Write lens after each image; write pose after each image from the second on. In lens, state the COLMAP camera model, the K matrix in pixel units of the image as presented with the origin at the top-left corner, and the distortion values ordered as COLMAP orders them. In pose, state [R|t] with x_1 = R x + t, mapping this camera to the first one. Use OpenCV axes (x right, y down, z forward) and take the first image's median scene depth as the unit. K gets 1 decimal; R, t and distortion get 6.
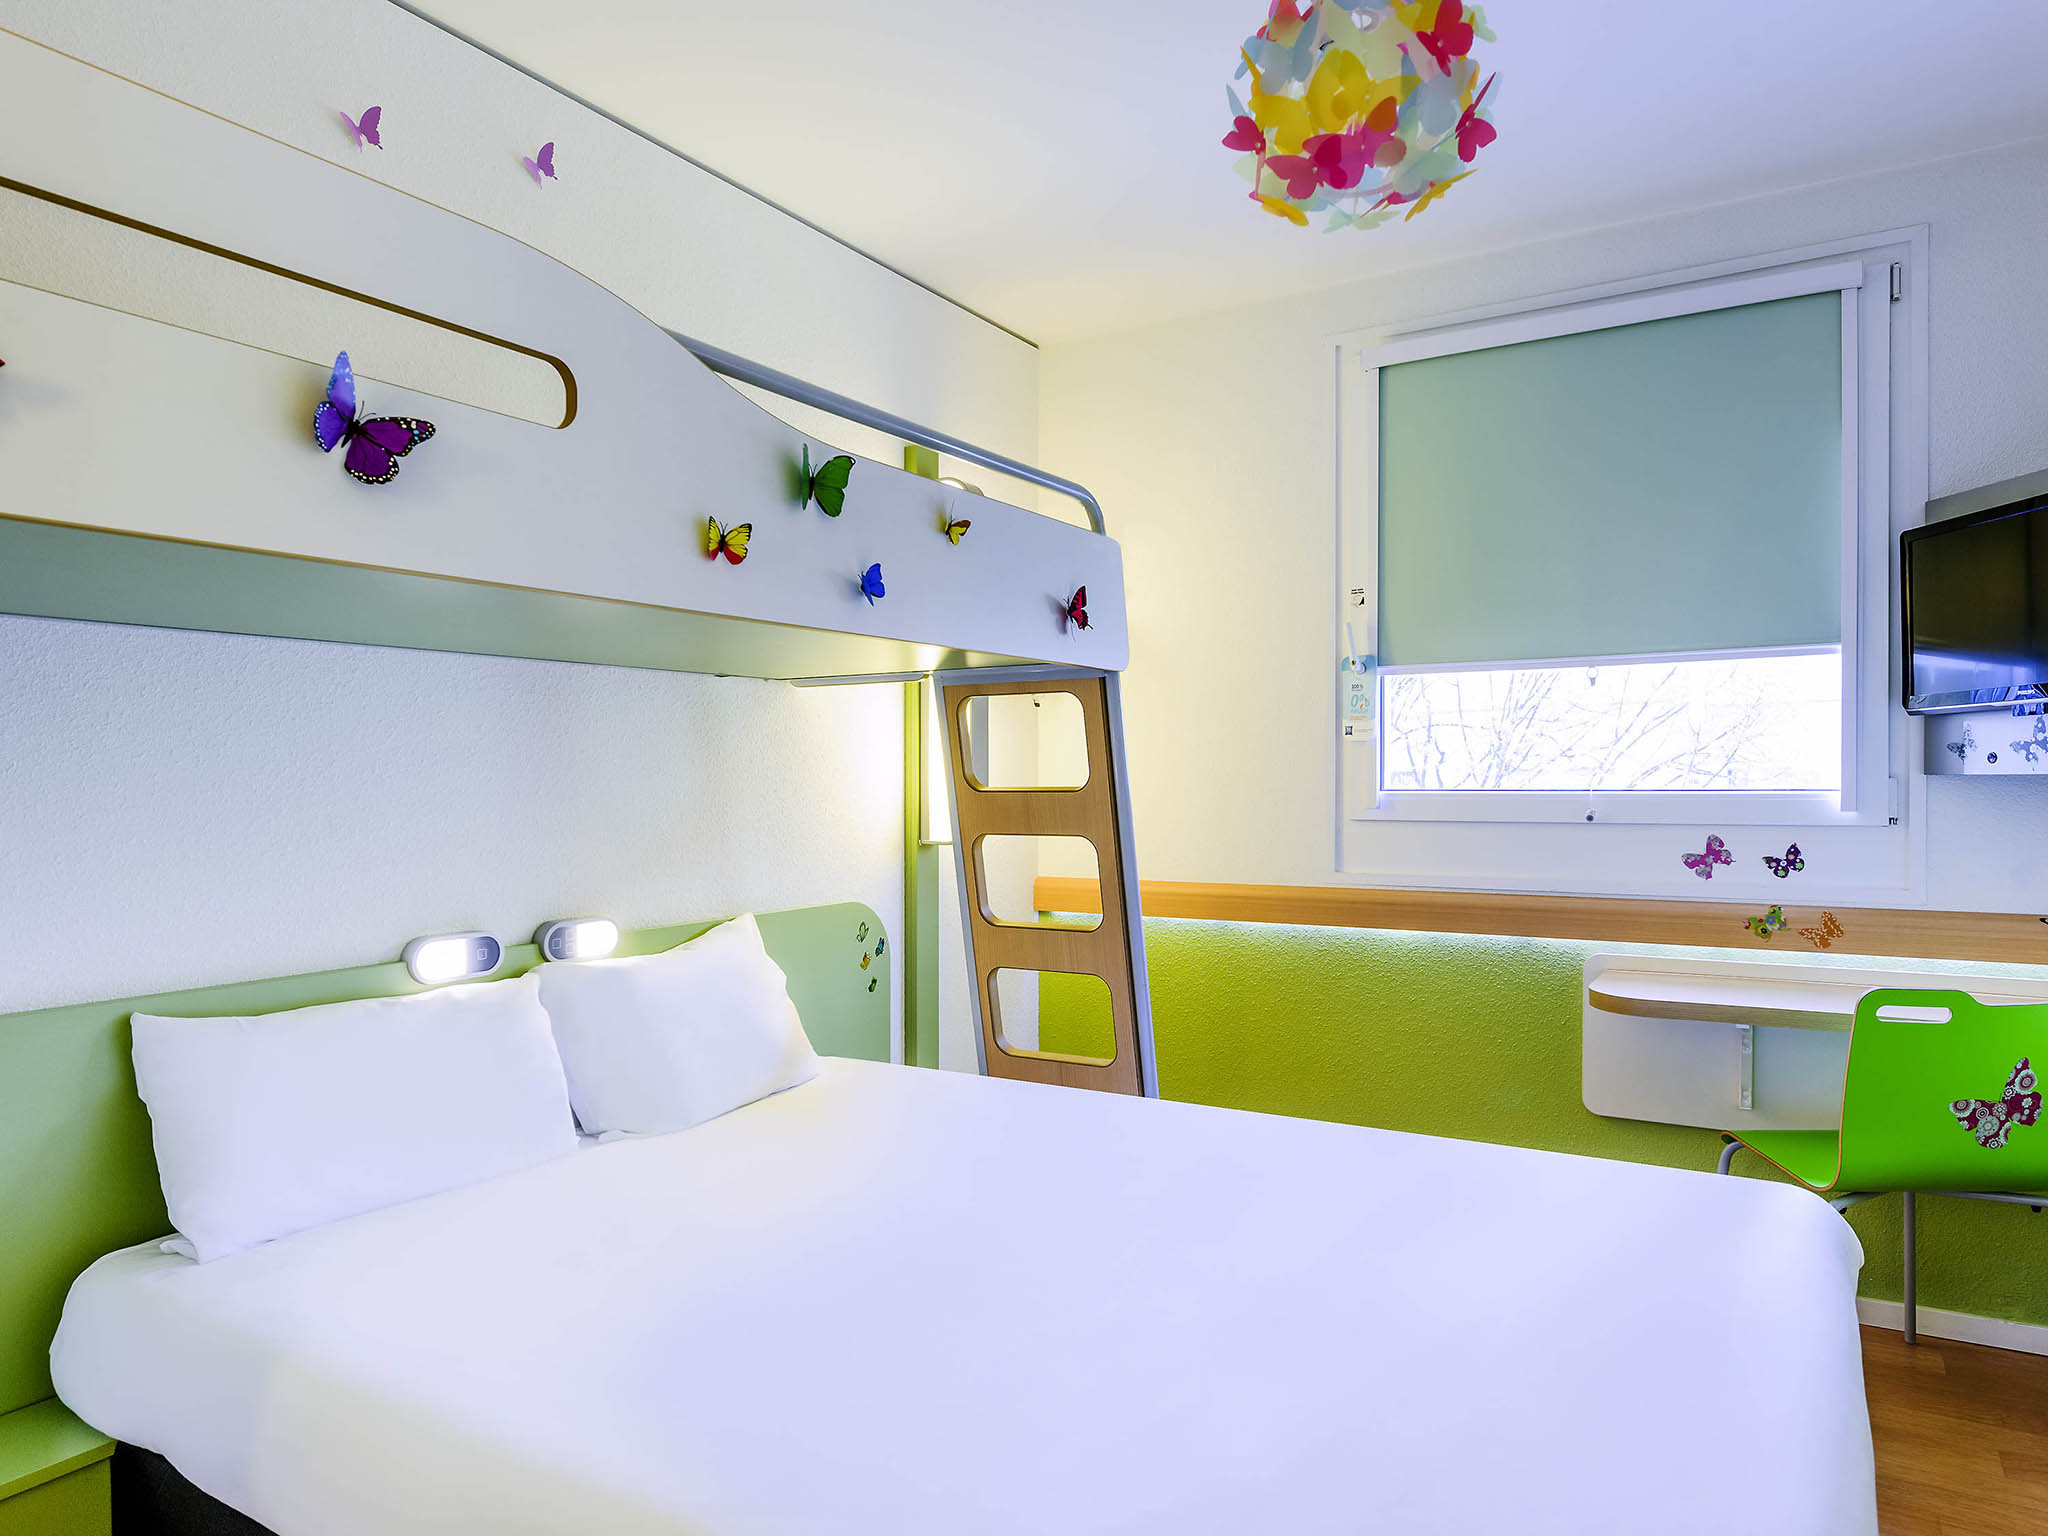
lens RADIAL K [[1319.5, 0, 1045.0], [0, 1319.5, 810.9], [0, 0, 1]] dist [0.015115, -0.008272]
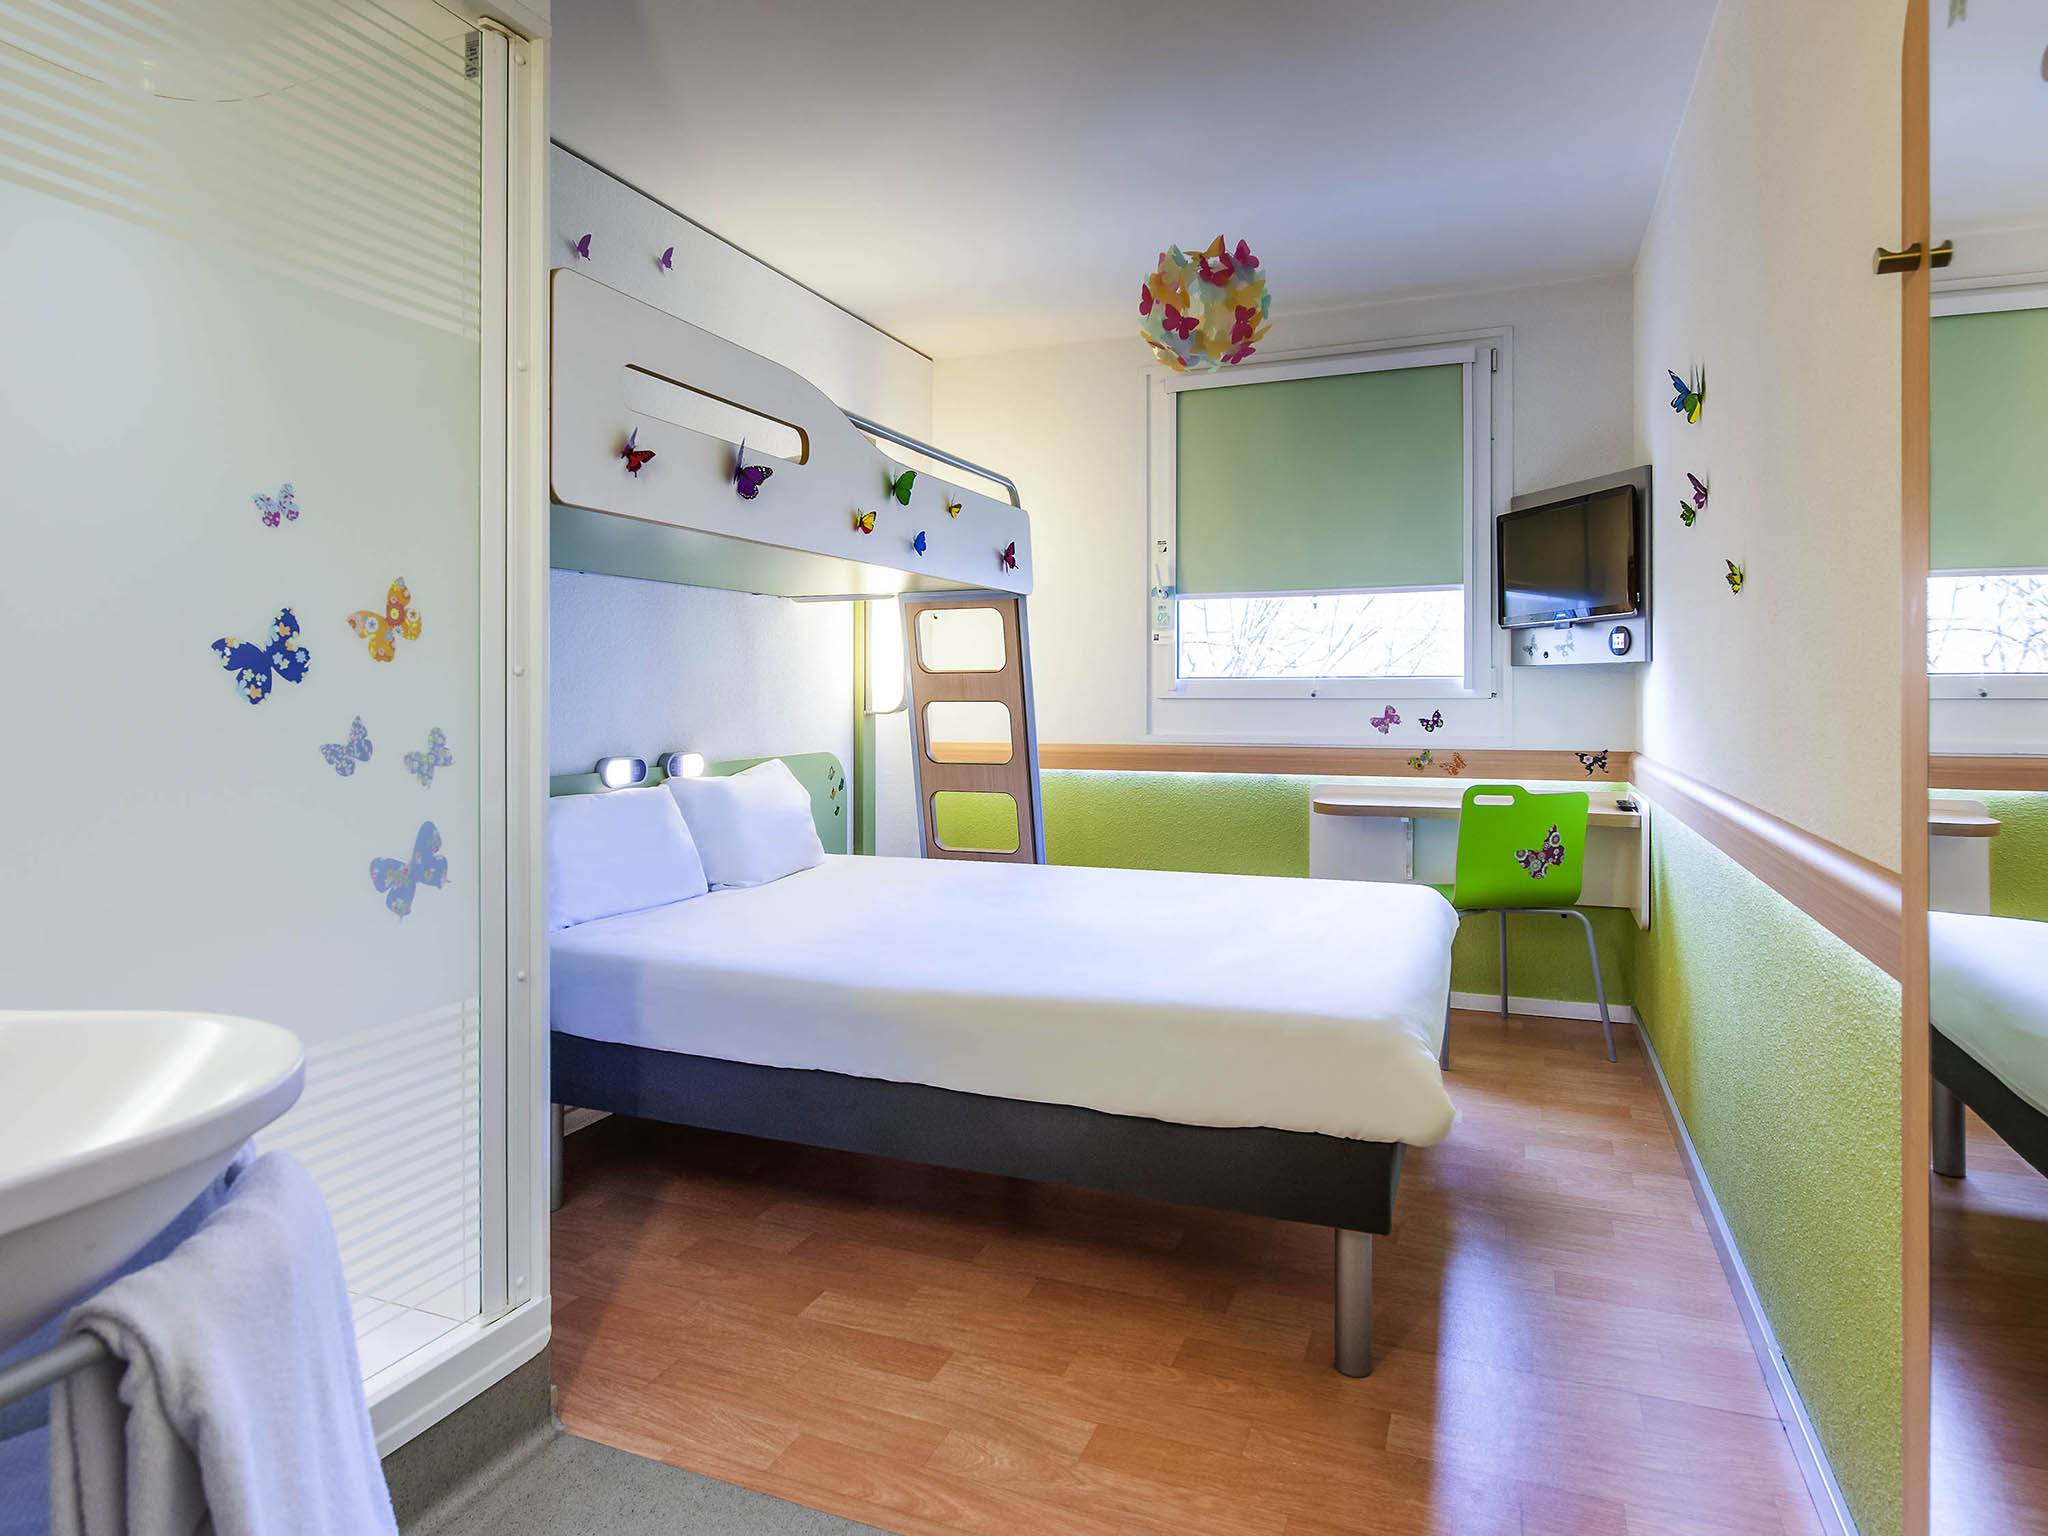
lens RADIAL K [[1176.3, 0, 1008.2], [0, 1176.3, 699.1], [0, 0, 1]] dist [0.029847, 0.006082]
pose [[0.990151, 0.002907, 0.139973, -0.149781], [-0.000718, 0.999877, -0.015690, 0.036852], [-0.140002, 0.015435, 0.990031, -0.350154]]
